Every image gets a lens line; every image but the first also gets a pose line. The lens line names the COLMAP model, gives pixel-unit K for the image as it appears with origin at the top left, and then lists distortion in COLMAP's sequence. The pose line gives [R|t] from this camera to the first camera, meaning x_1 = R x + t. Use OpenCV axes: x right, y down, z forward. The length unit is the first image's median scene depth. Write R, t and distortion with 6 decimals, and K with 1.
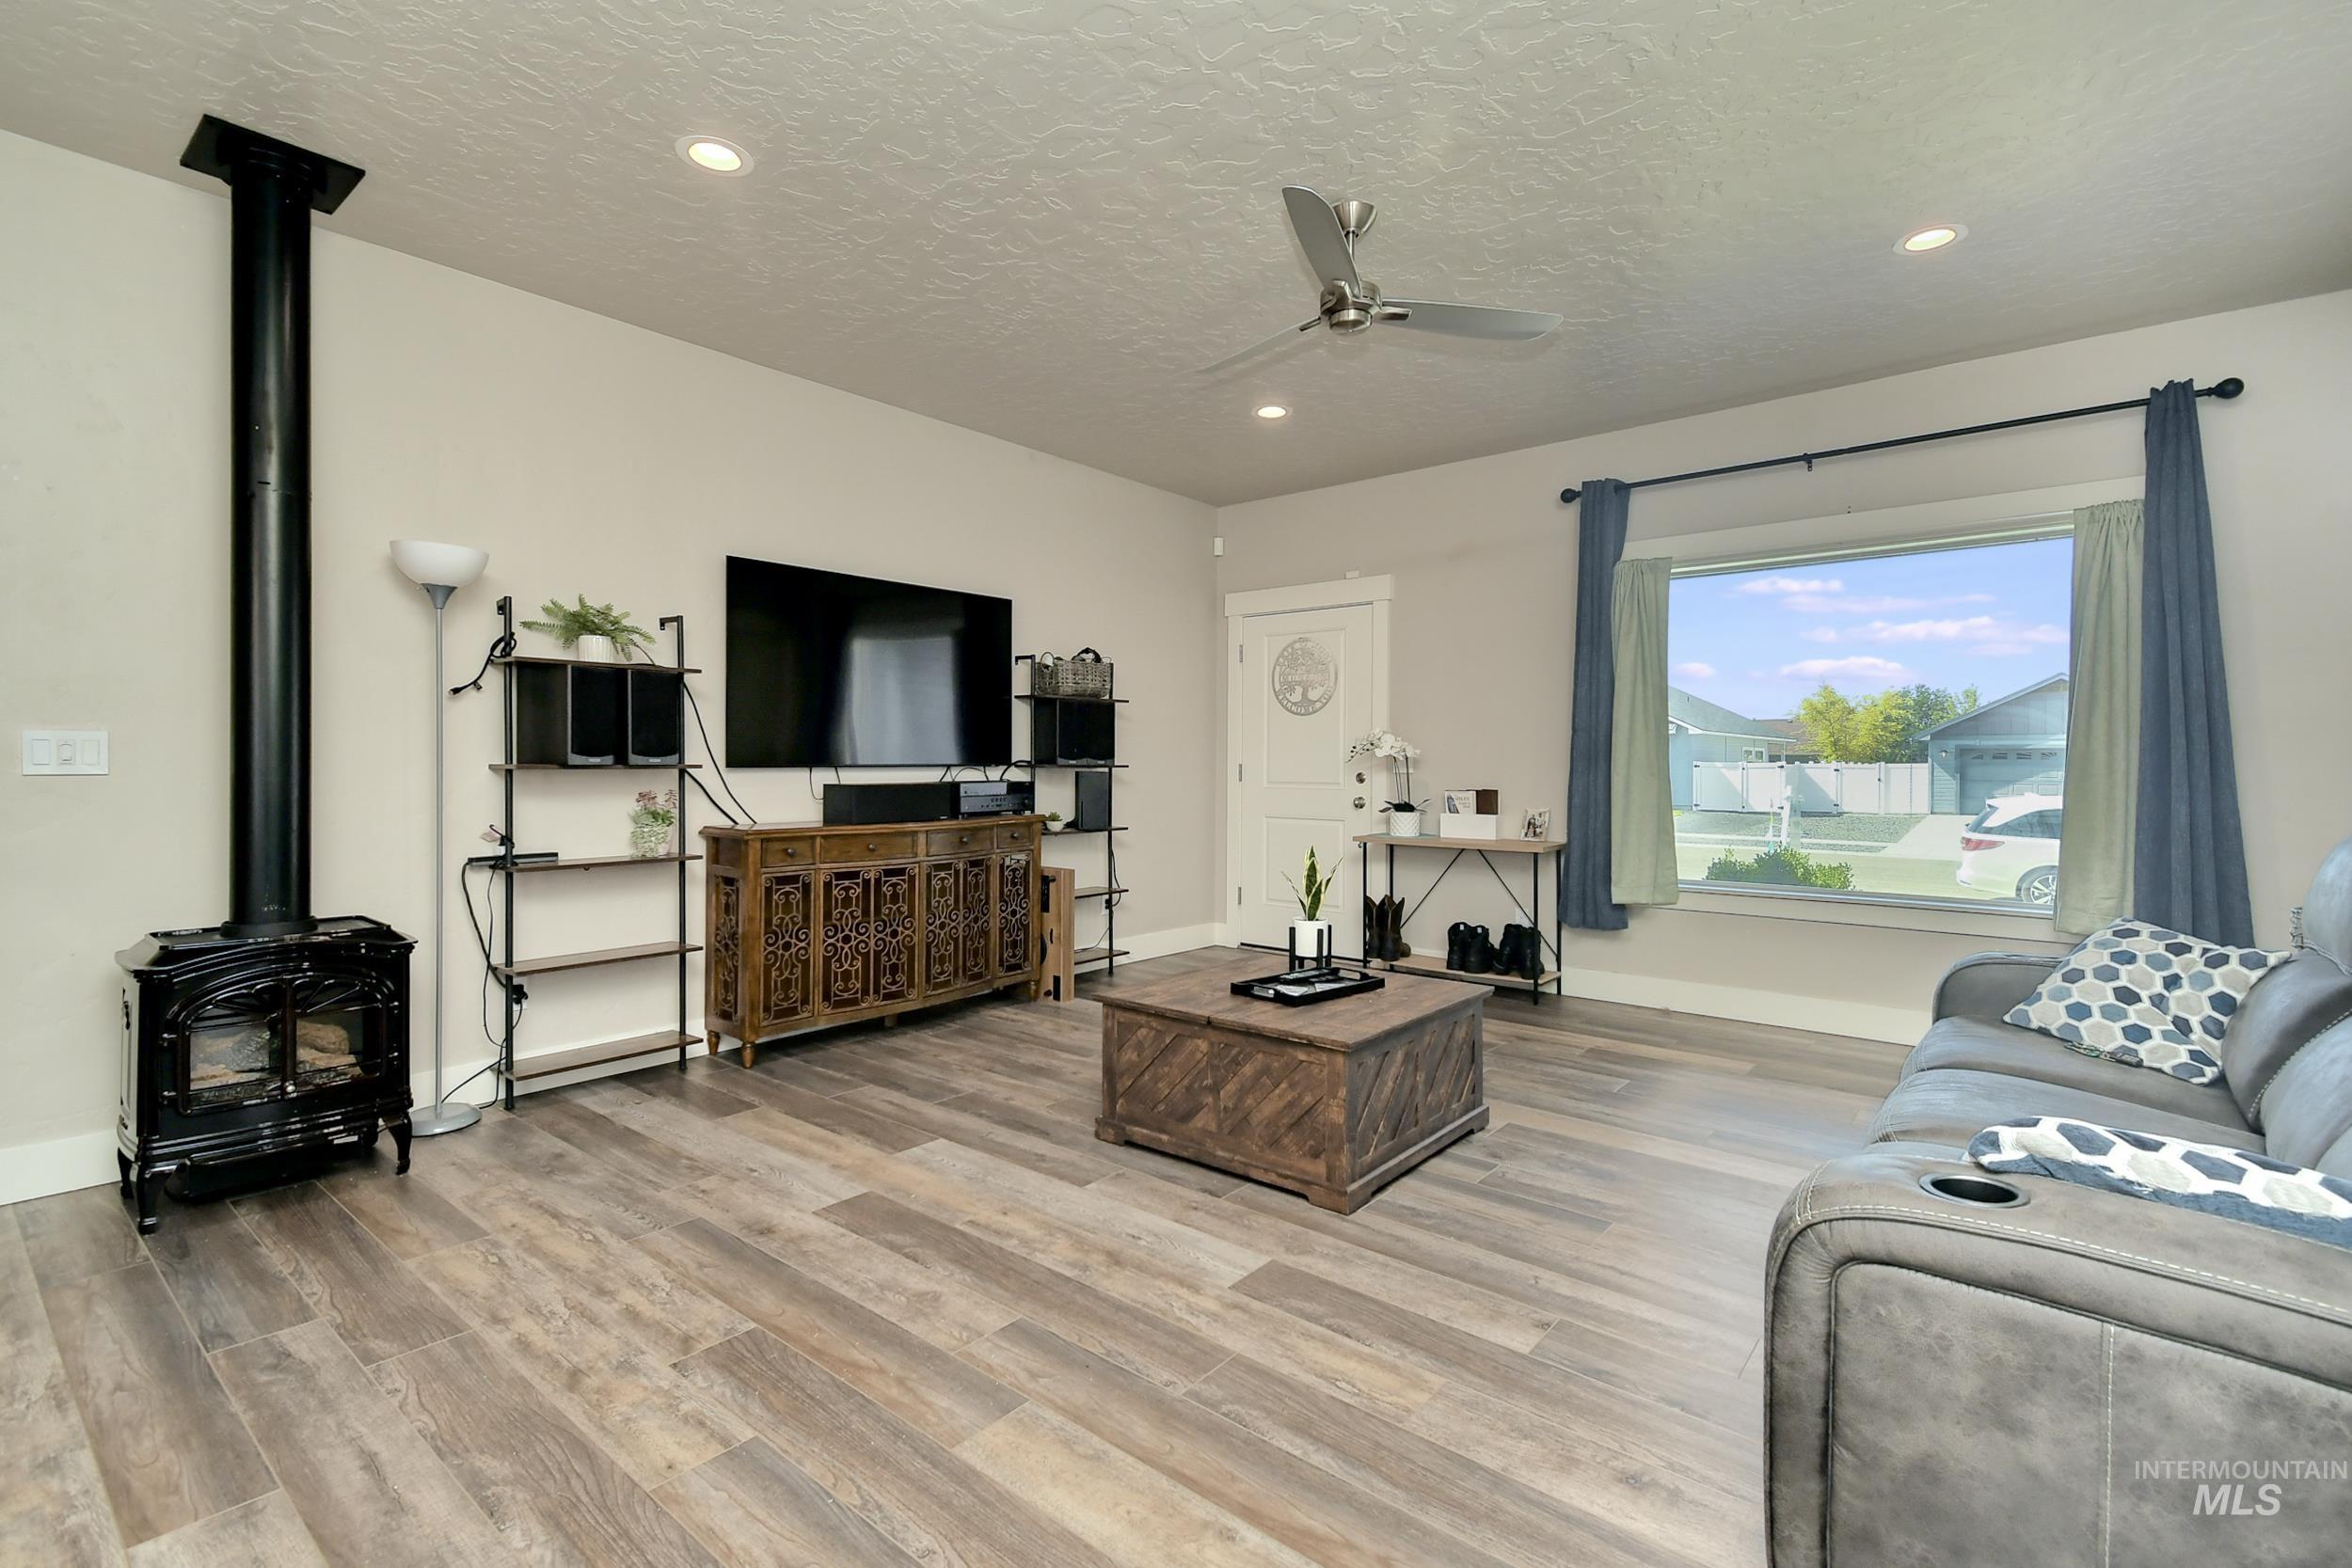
lens RADIAL K [[1056.5, 0, 1197.7], [0, 1056.5, 772.4], [0, 0, 1]] dist [0.034080, -0.013462]
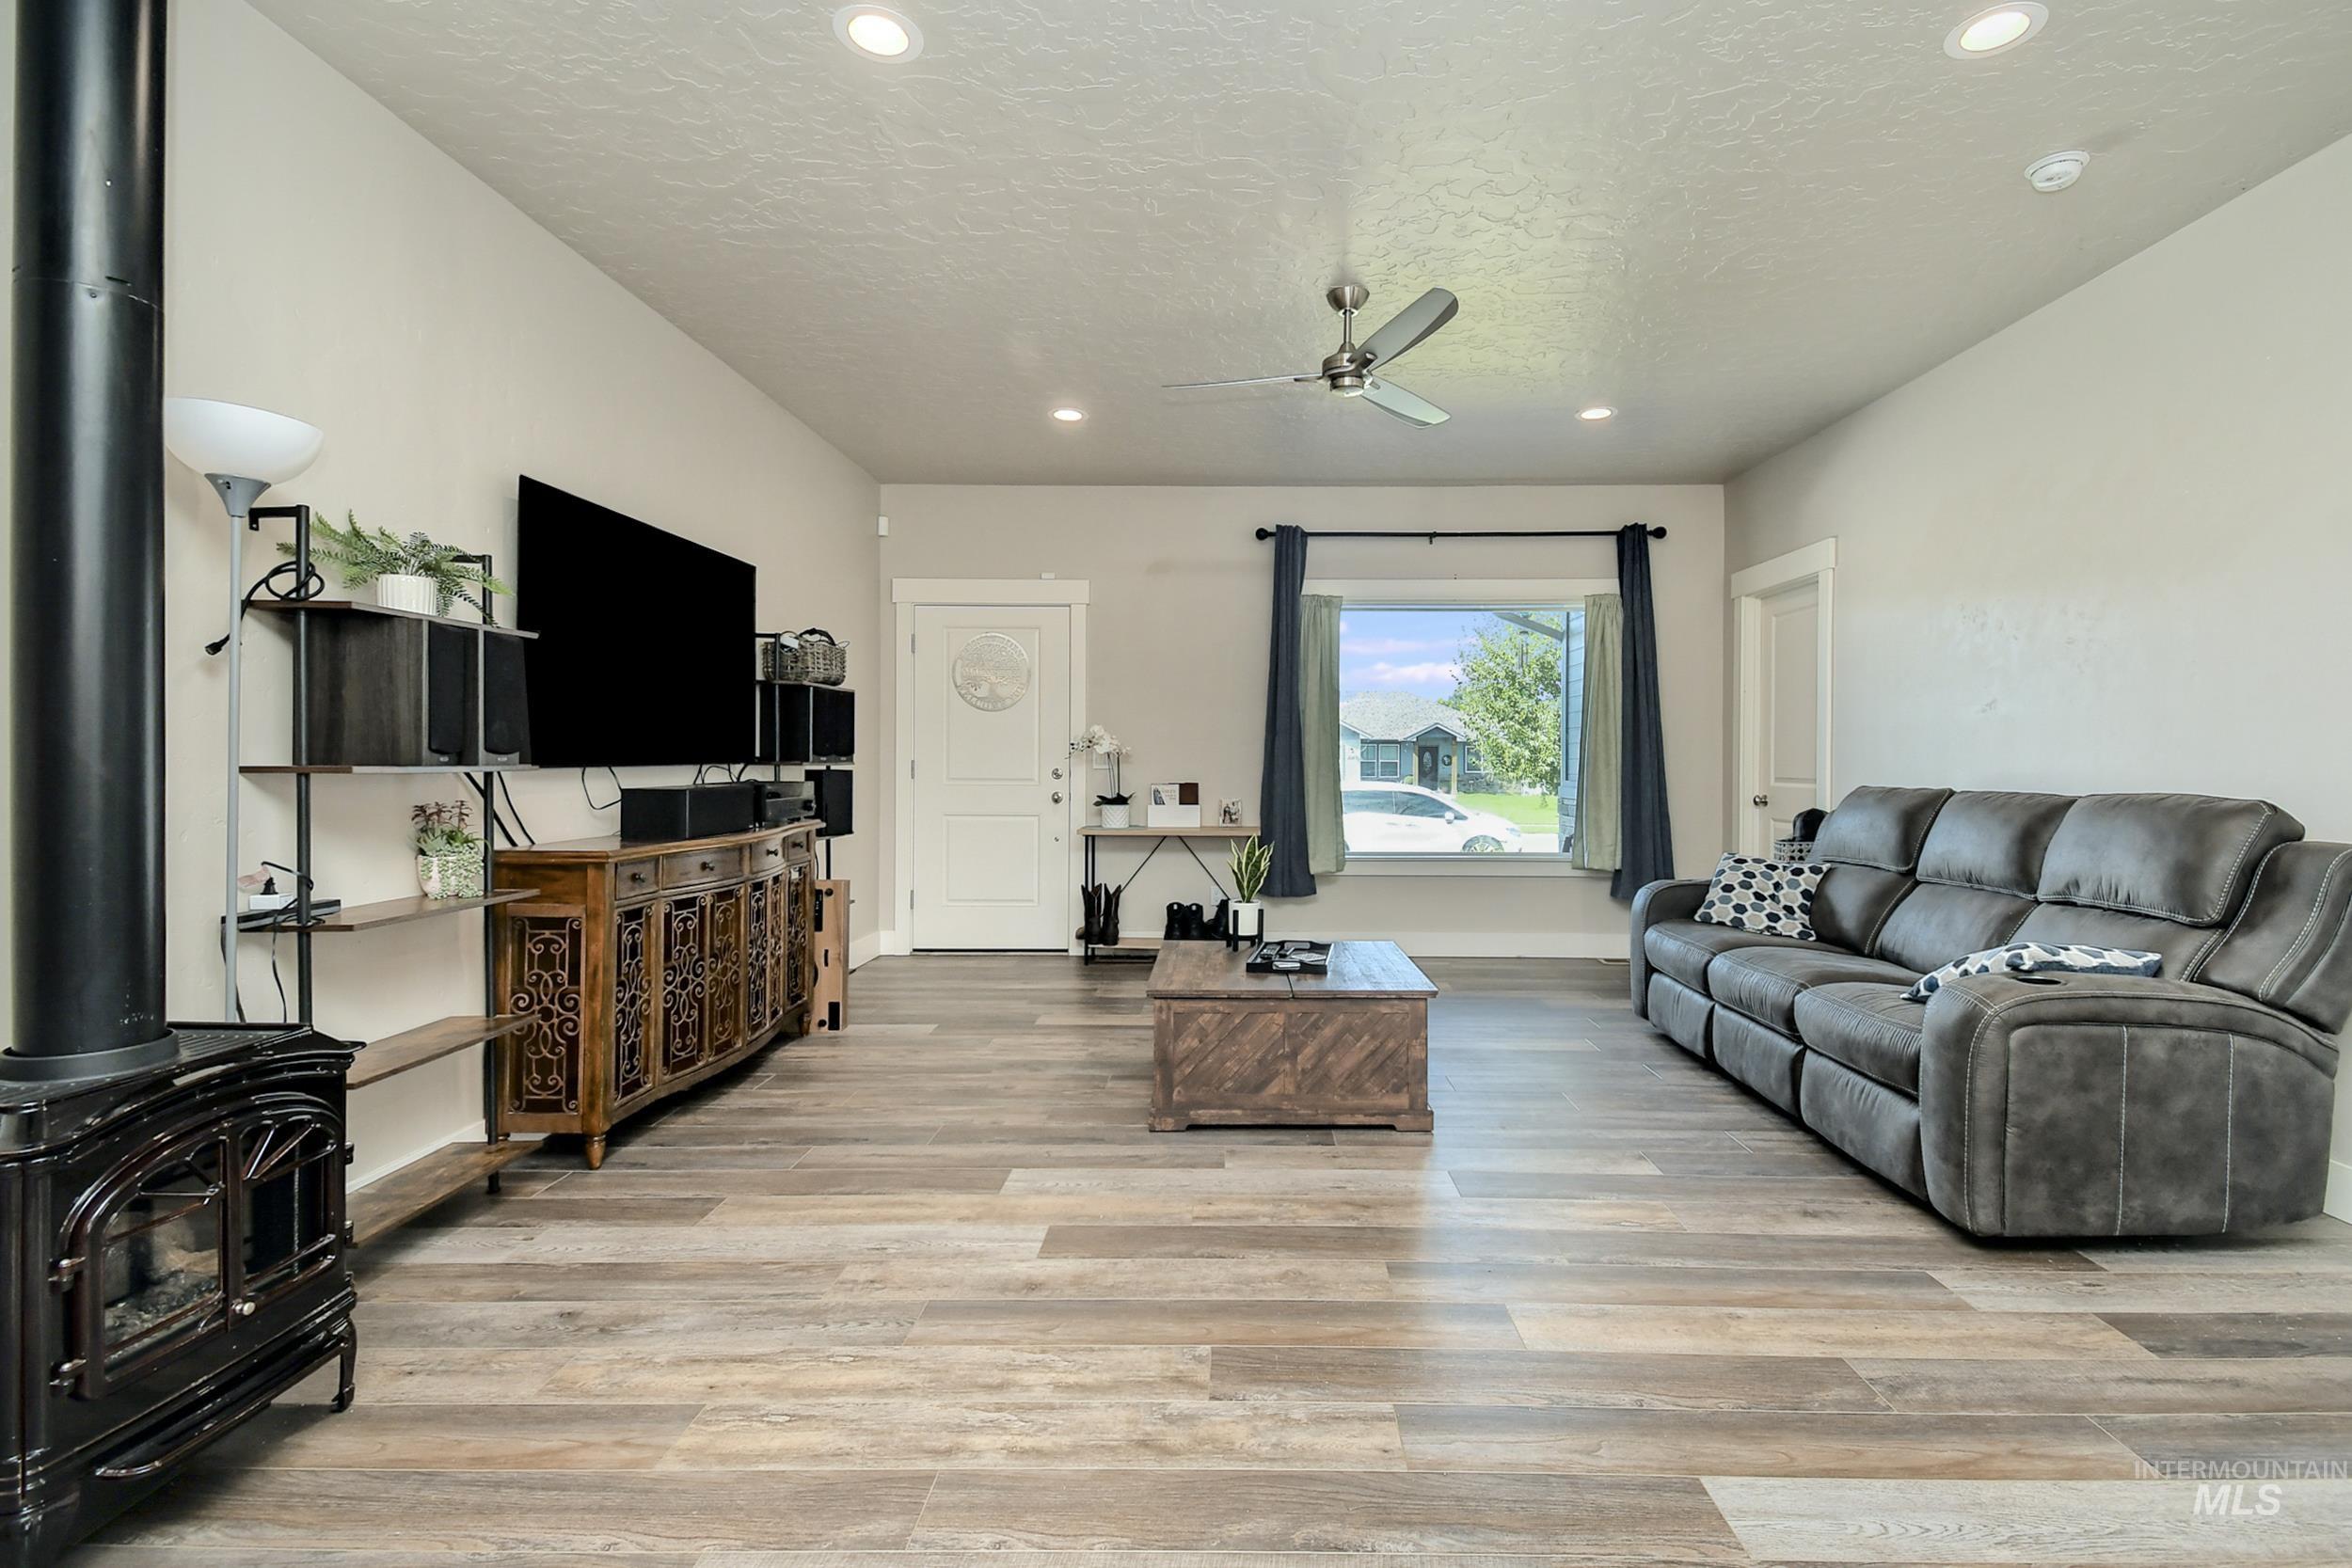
lens RADIAL K [[1056.5, 0, 1242.8], [0, 1056.5, 768.1], [0, 0, 1]] dist [0.034080, -0.013462]
pose [[0.779804, -0.006171, 0.625993, -0.667422], [0.005241, 0.999981, 0.003329, -0.005522], [-0.626002, 0.000685, 0.779822, 0.155729]]
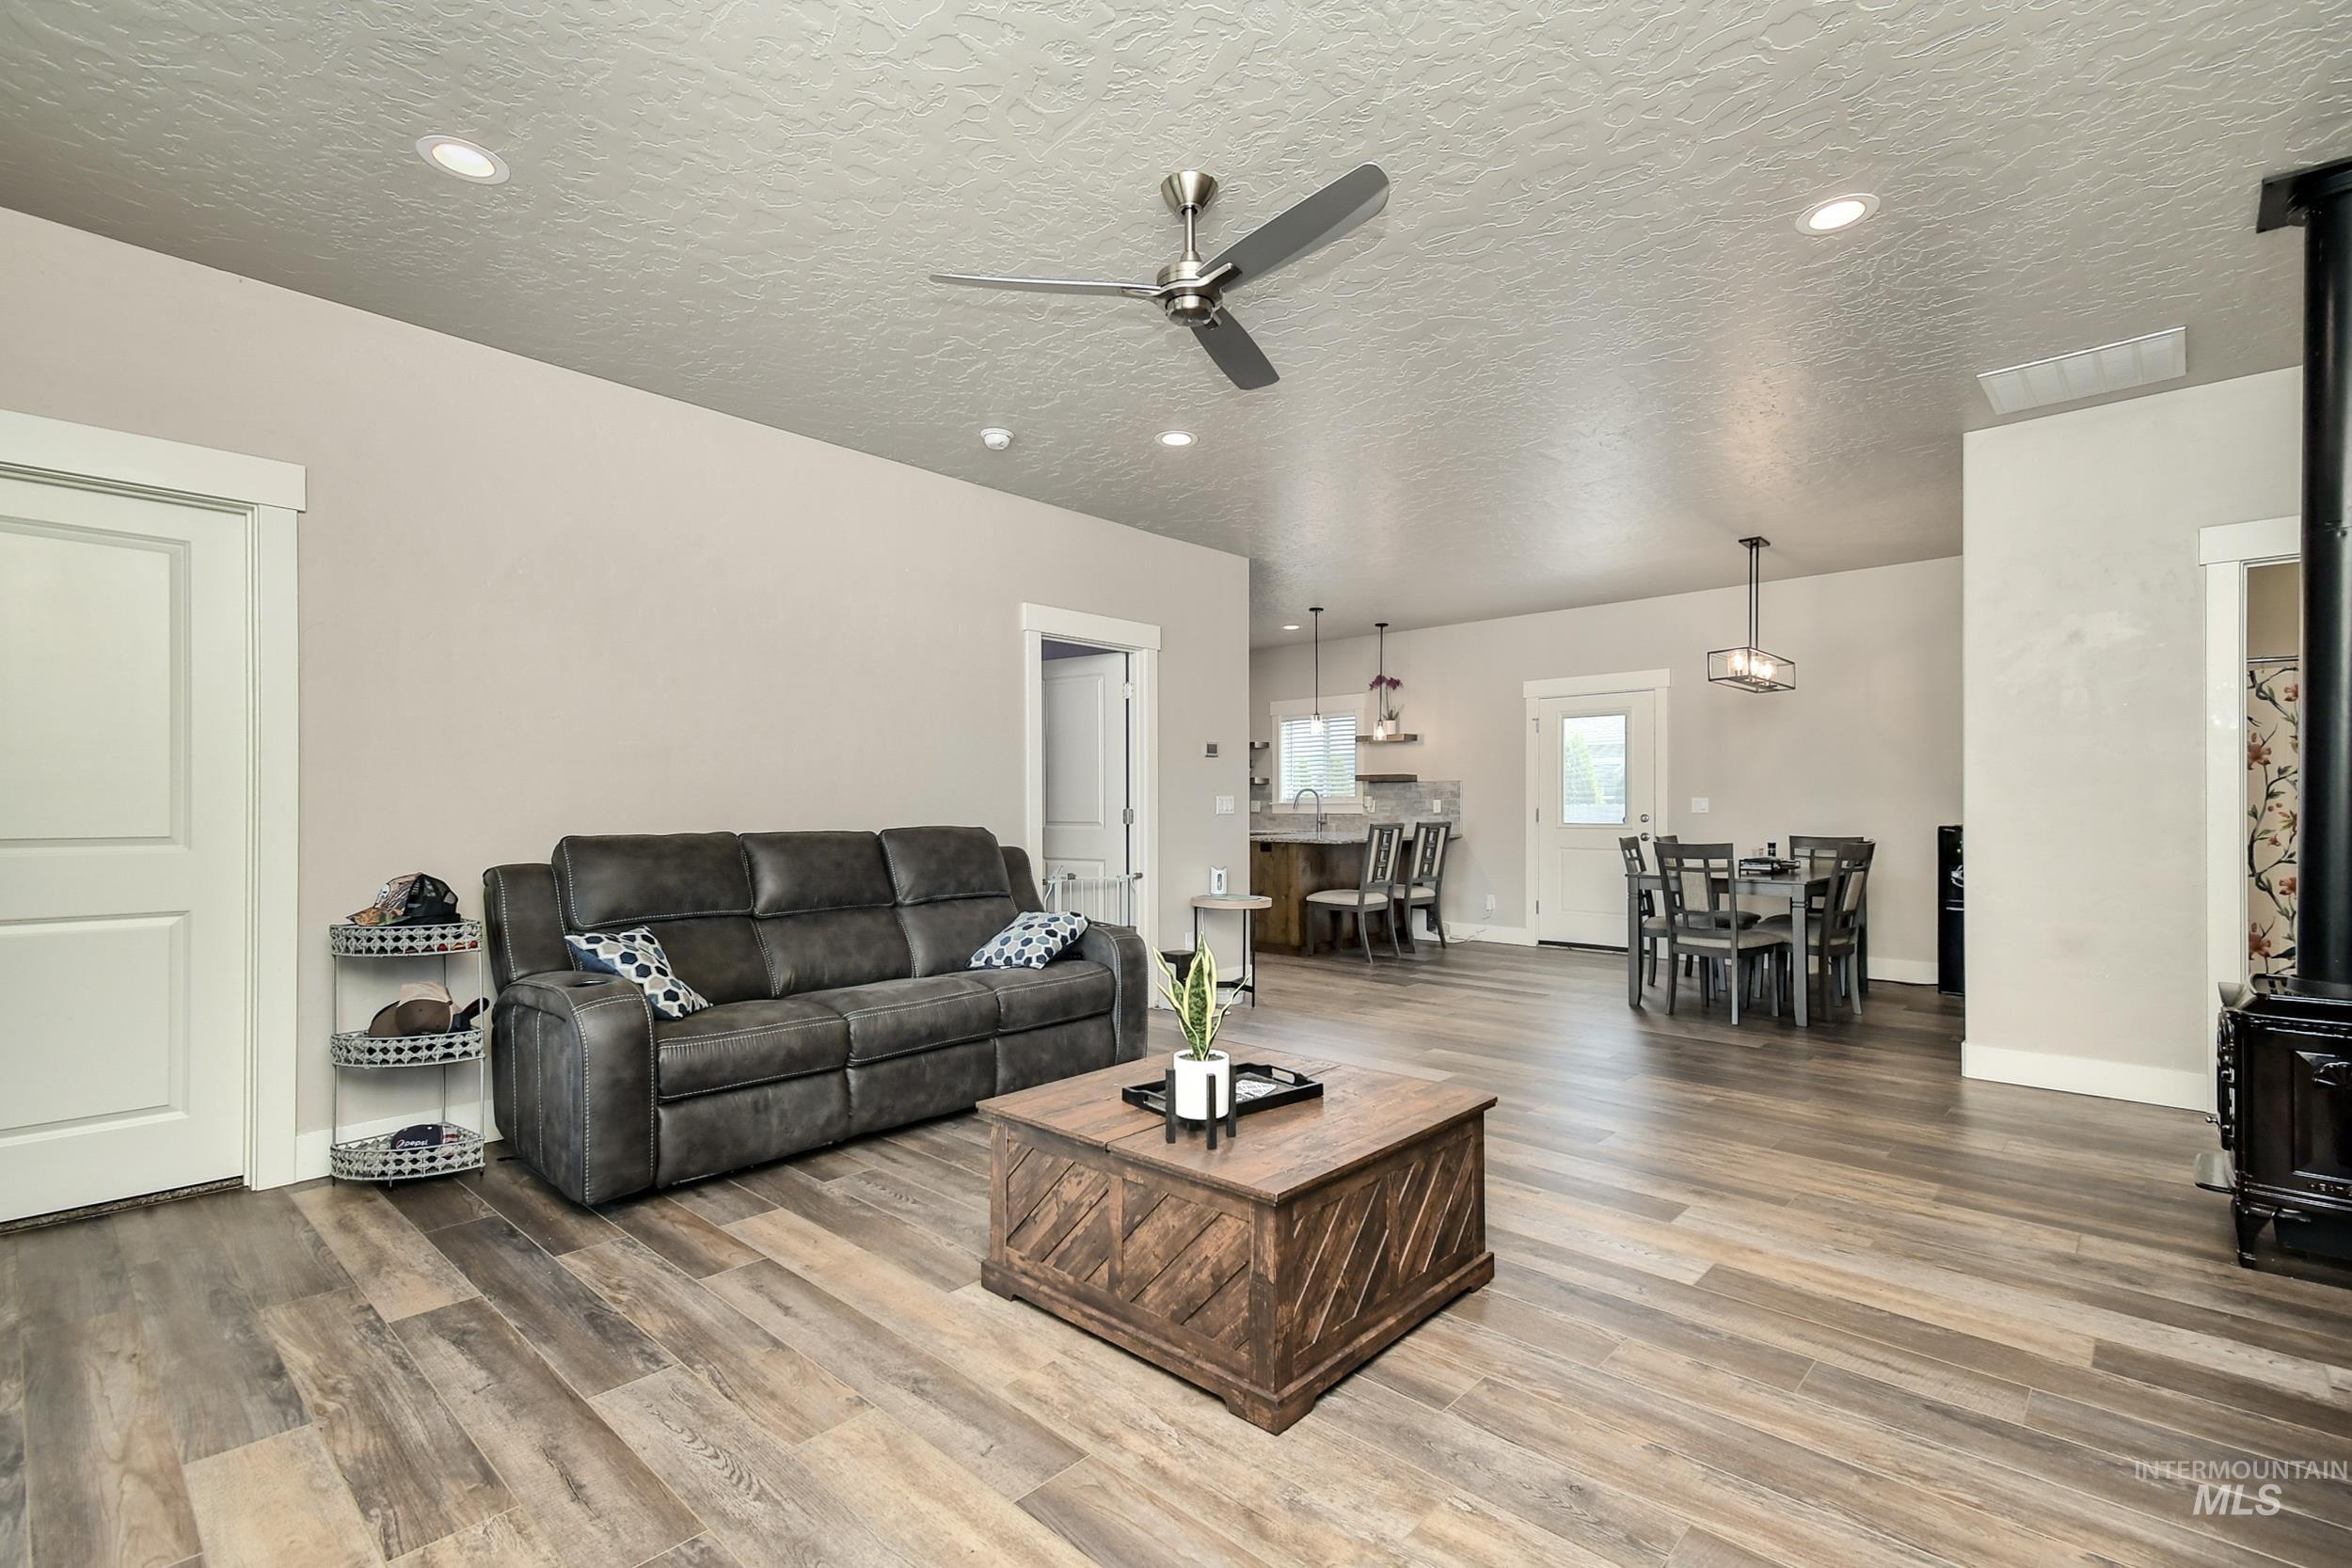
lens RADIAL K [[1056.5, 0, 1180.5], [0, 1056.5, 811.3], [0, 0, 1]] dist [0.034080, -0.013462]
pose [[-0.997115, -0.003205, 0.075843, 0.076945], [-0.002839, 0.999984, 0.004940, -0.007529], [-0.075858, 0.004711, -0.997108, 1.829830]]
